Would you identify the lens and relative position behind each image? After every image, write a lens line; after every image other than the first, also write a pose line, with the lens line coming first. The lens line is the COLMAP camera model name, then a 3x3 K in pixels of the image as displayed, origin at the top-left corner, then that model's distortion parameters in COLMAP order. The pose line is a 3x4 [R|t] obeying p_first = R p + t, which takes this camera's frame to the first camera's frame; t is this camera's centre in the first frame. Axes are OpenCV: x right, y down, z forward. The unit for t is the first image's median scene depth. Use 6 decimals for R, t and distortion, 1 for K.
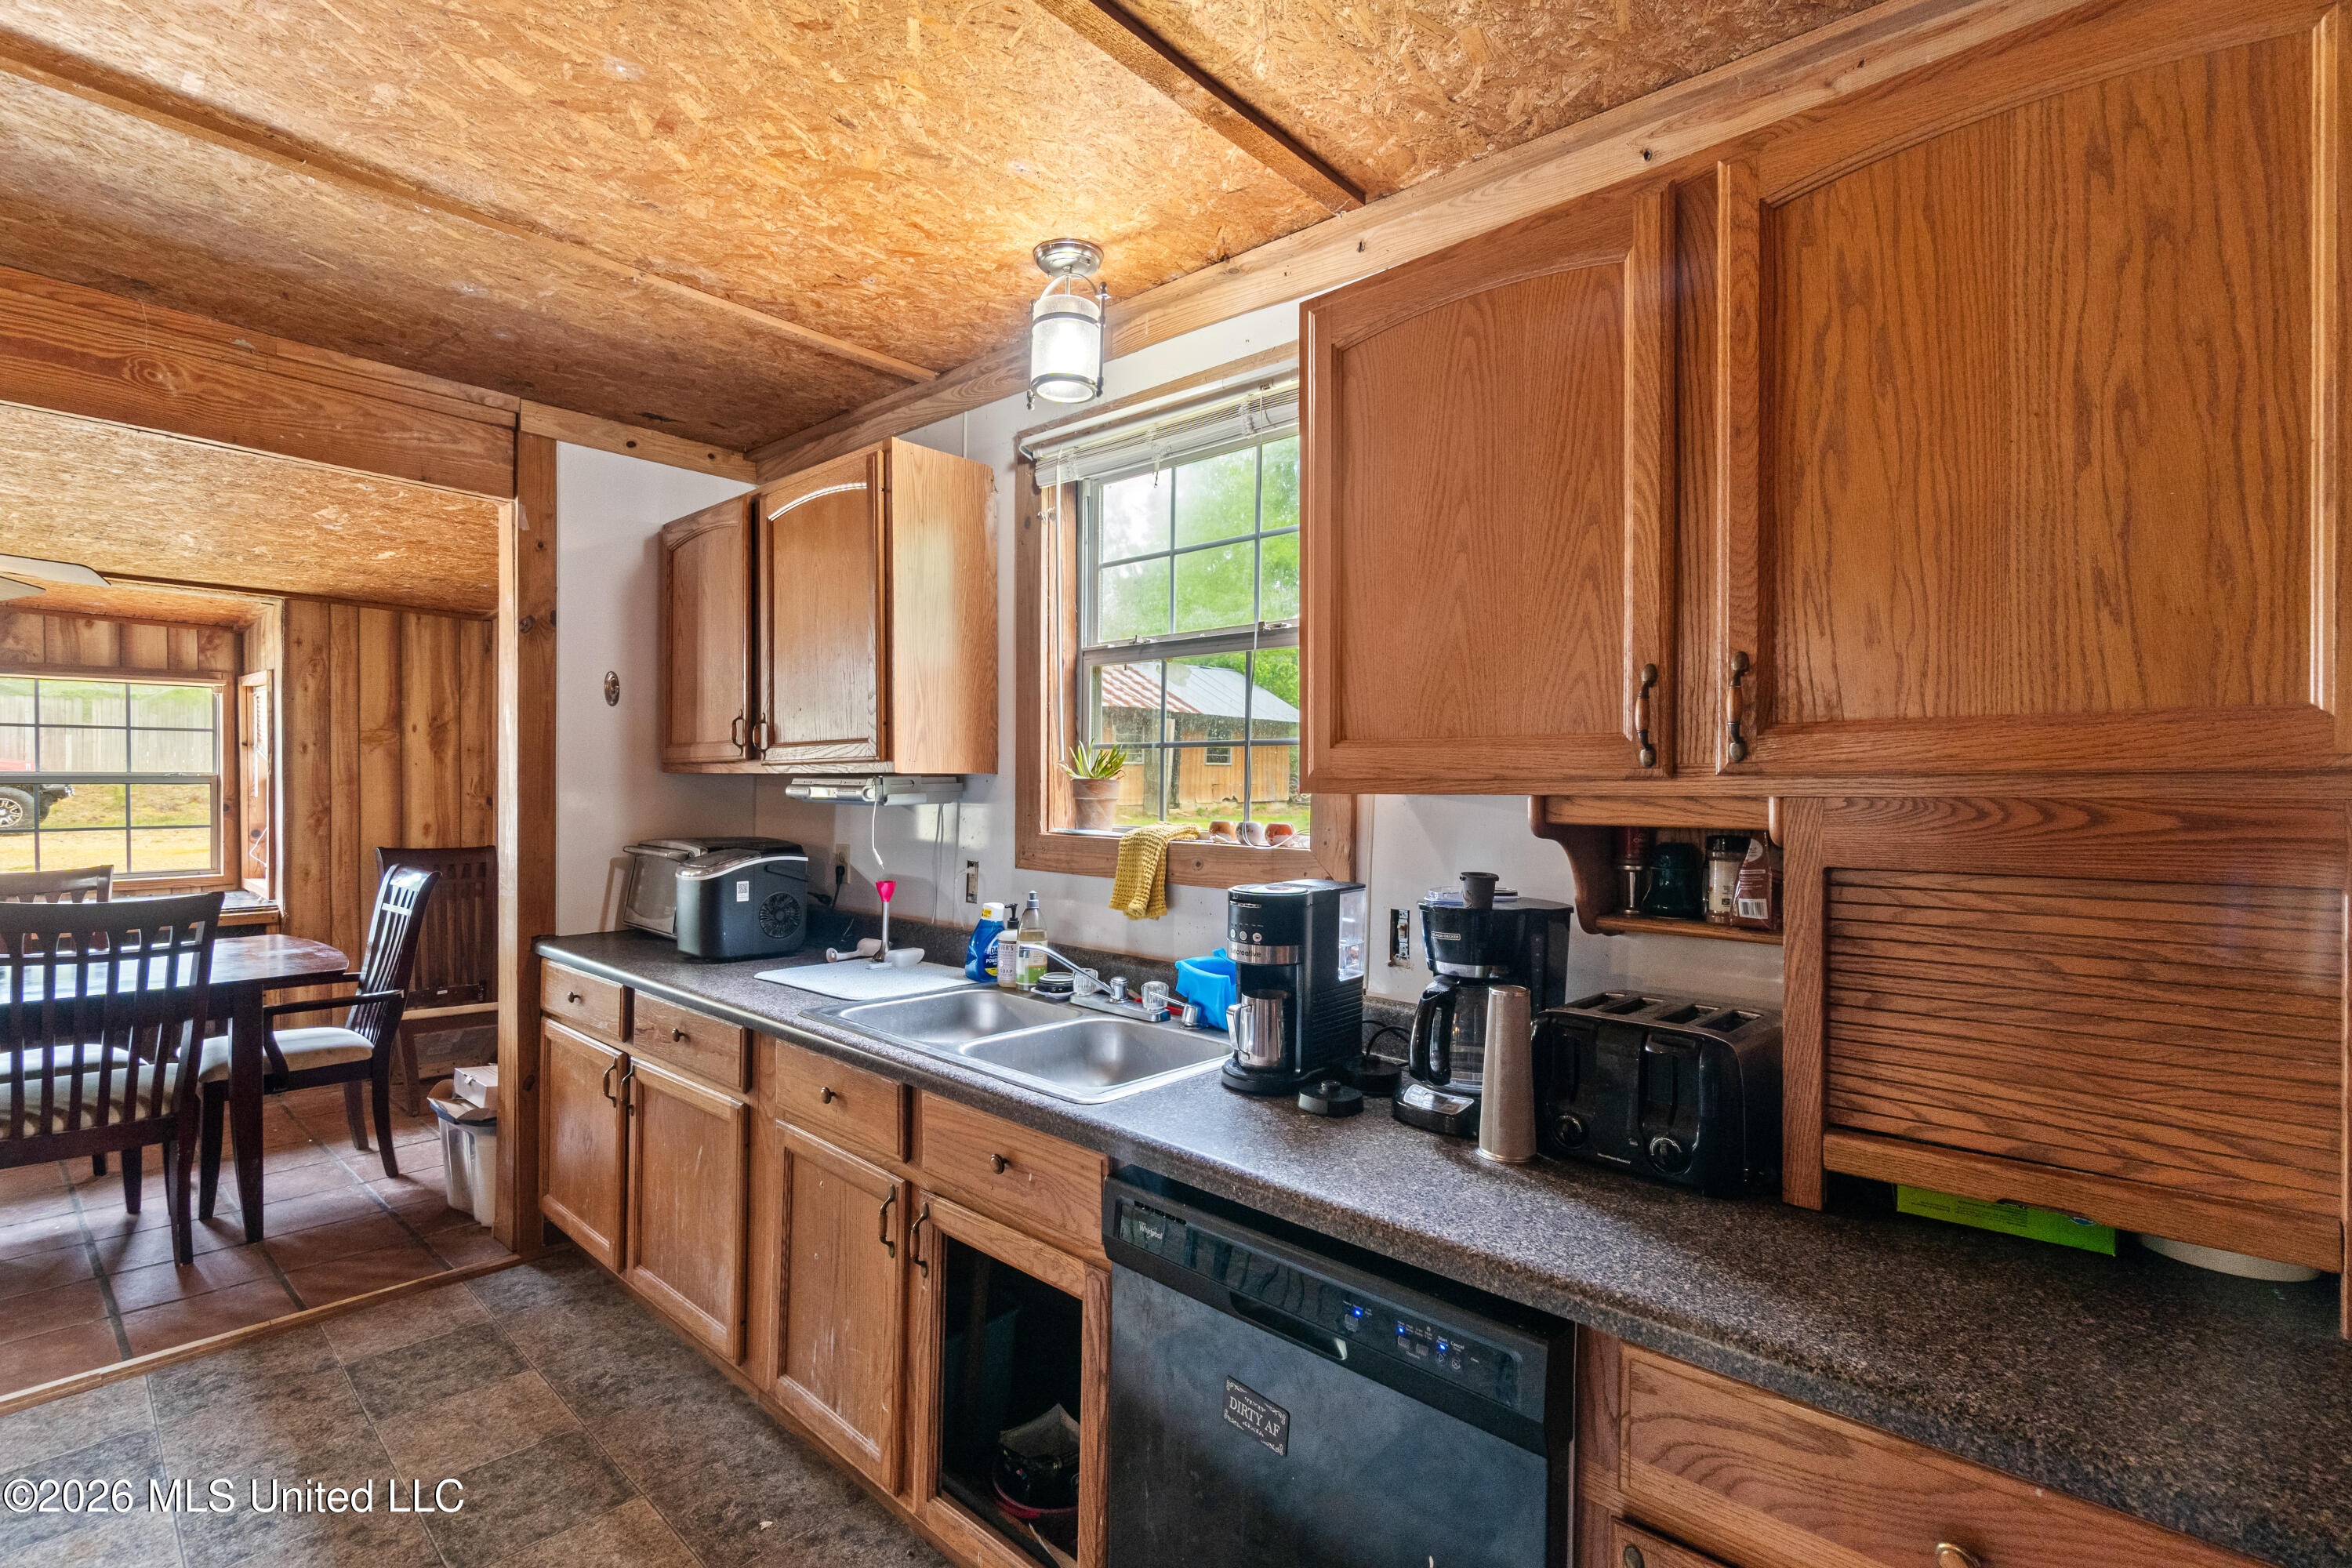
lens RADIAL K [[1057.6, 0, 1154.4], [0, 1057.6, 783.0], [0, 0, 1]] dist [0.001609, 0.000099]
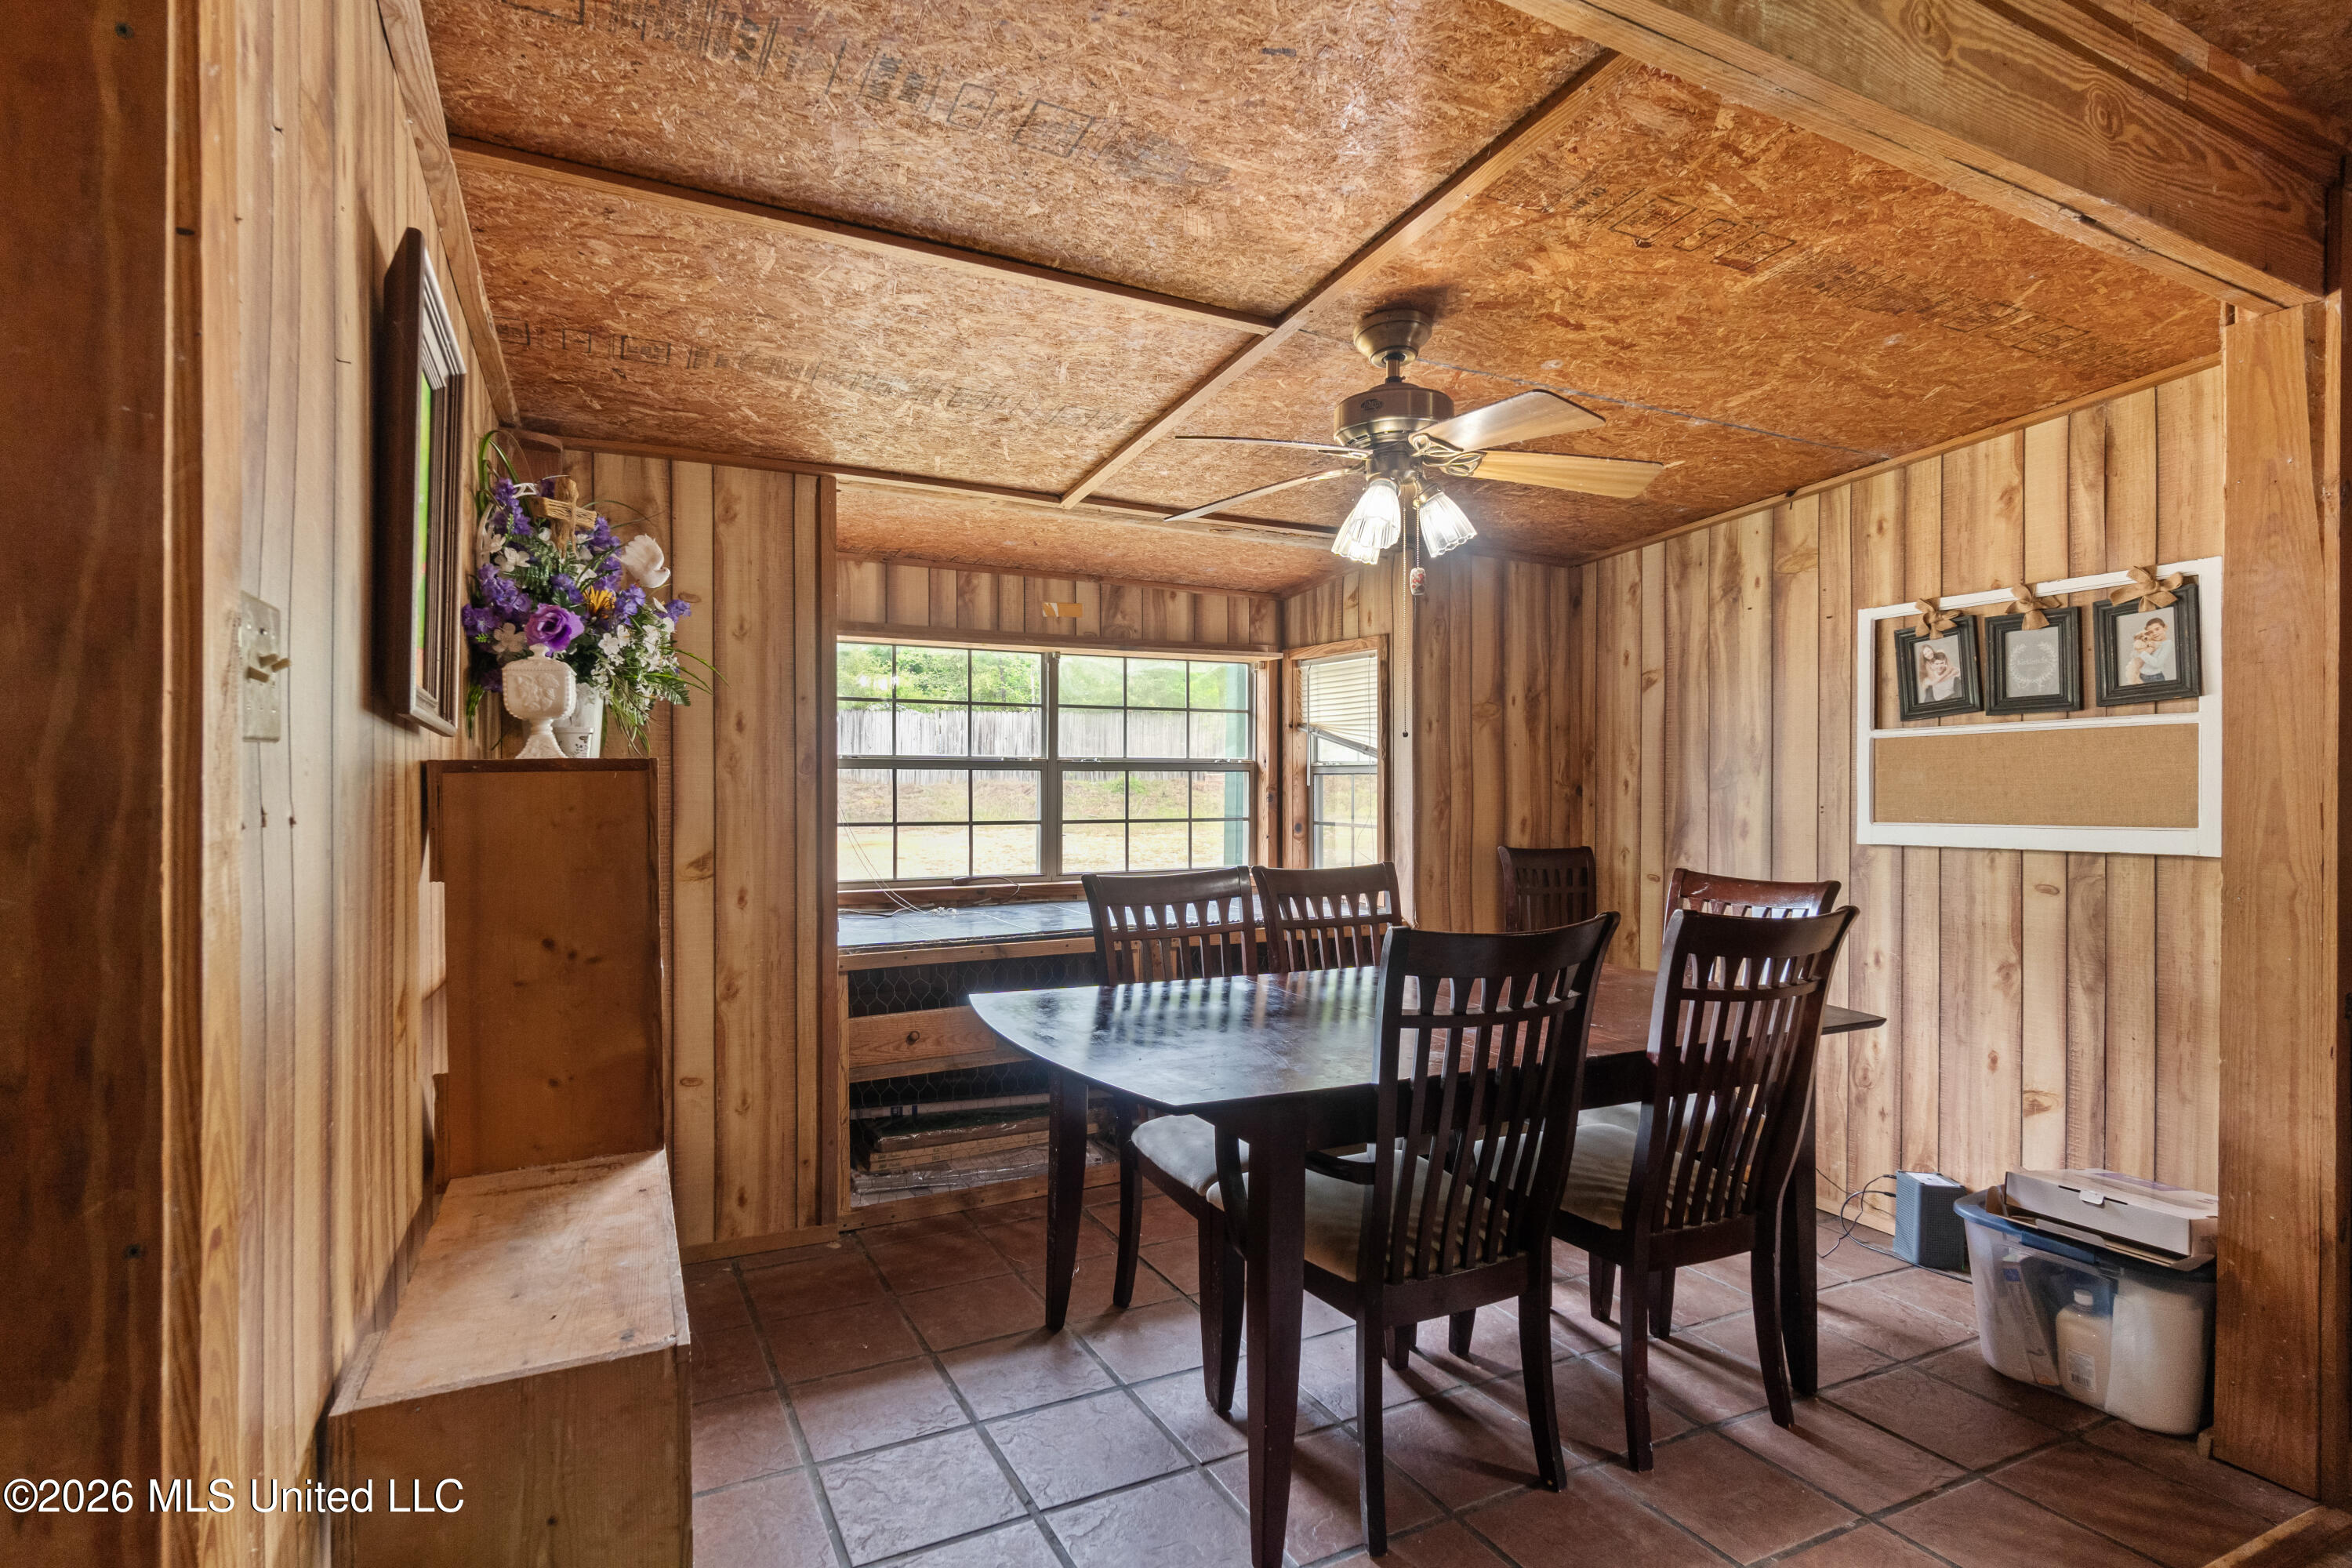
lens RADIAL K [[1176.2, 0, 1176.0], [0, 1176.2, 784.0], [0, 0, 1]] dist [0.001143, 0.000030]
pose [[0.931536, -0.004867, -0.363616, -0.672075], [0.003794, 0.999986, -0.003665, 0.016033], [0.363629, 0.002035, 0.931542, 0.066162]]
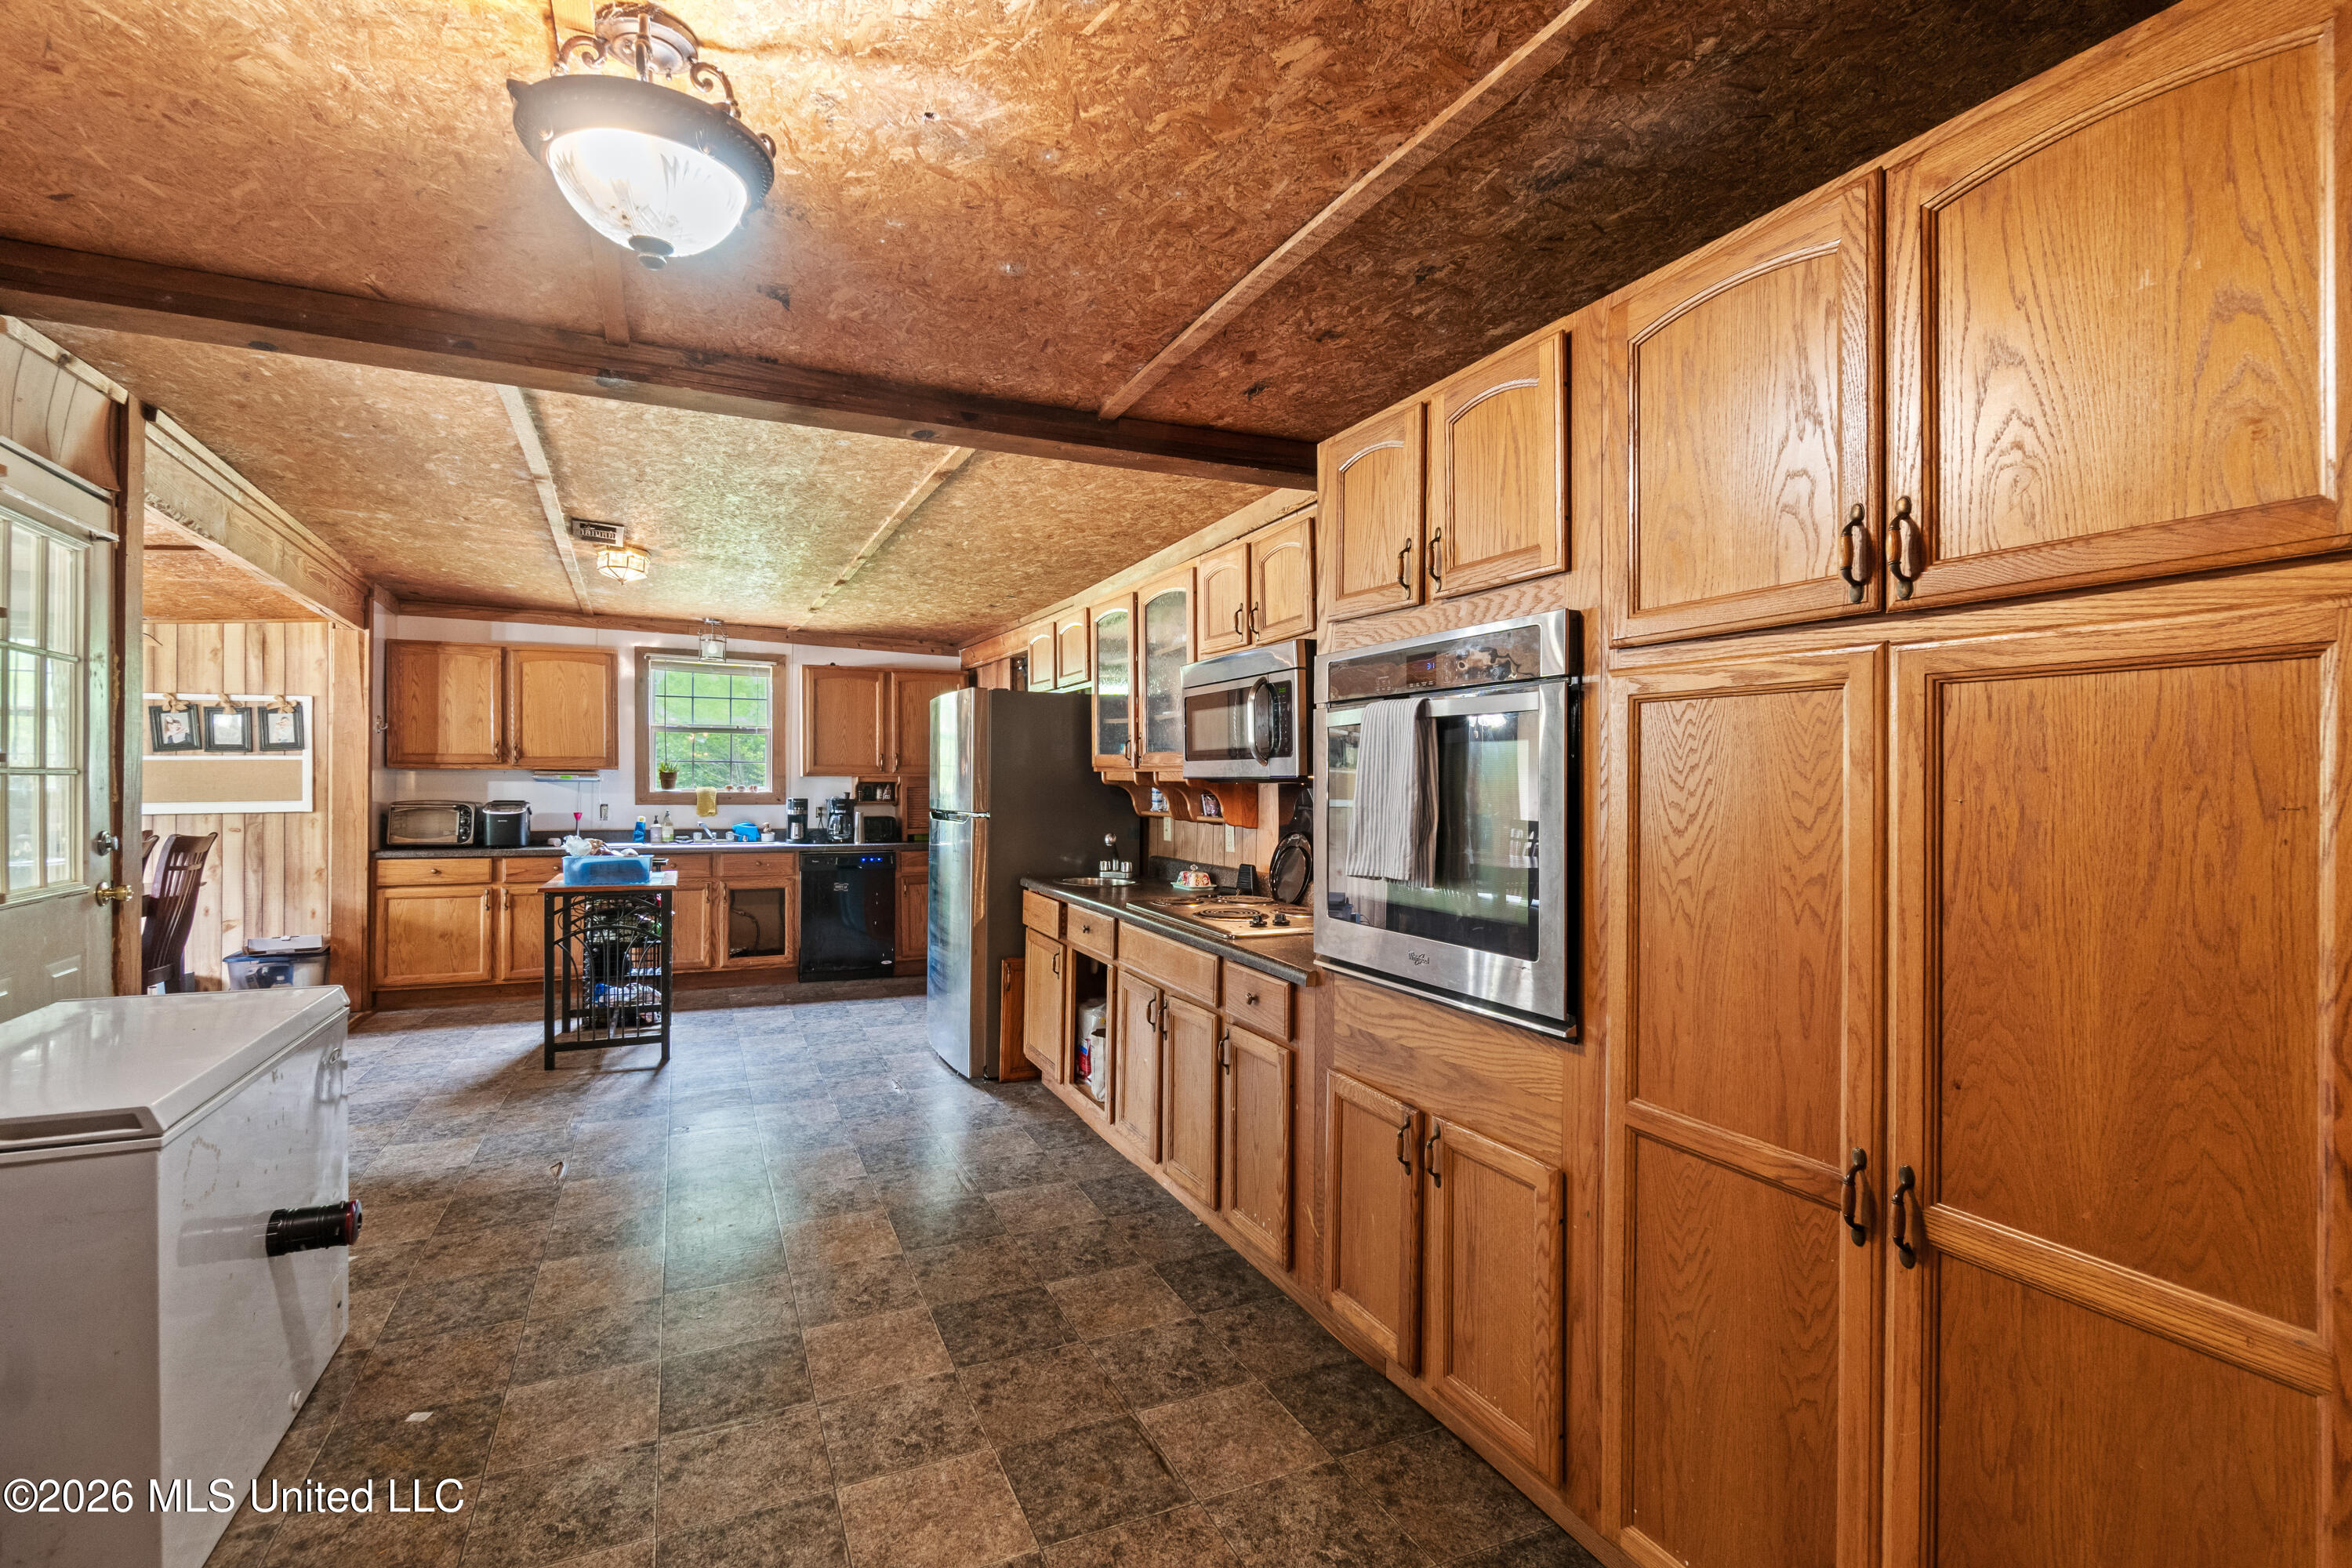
lens RADIAL K [[1057.6, 0, 1154.4], [0, 1057.6, 783.0], [0, 0, 1]] dist [0.001609, 0.000099]
pose [[0.396149, -0.004878, 0.918173, -1.250446], [-0.002464, 0.999977, 0.006376, 0.002754], [-0.918183, -0.004788, 0.396128, -0.778224]]
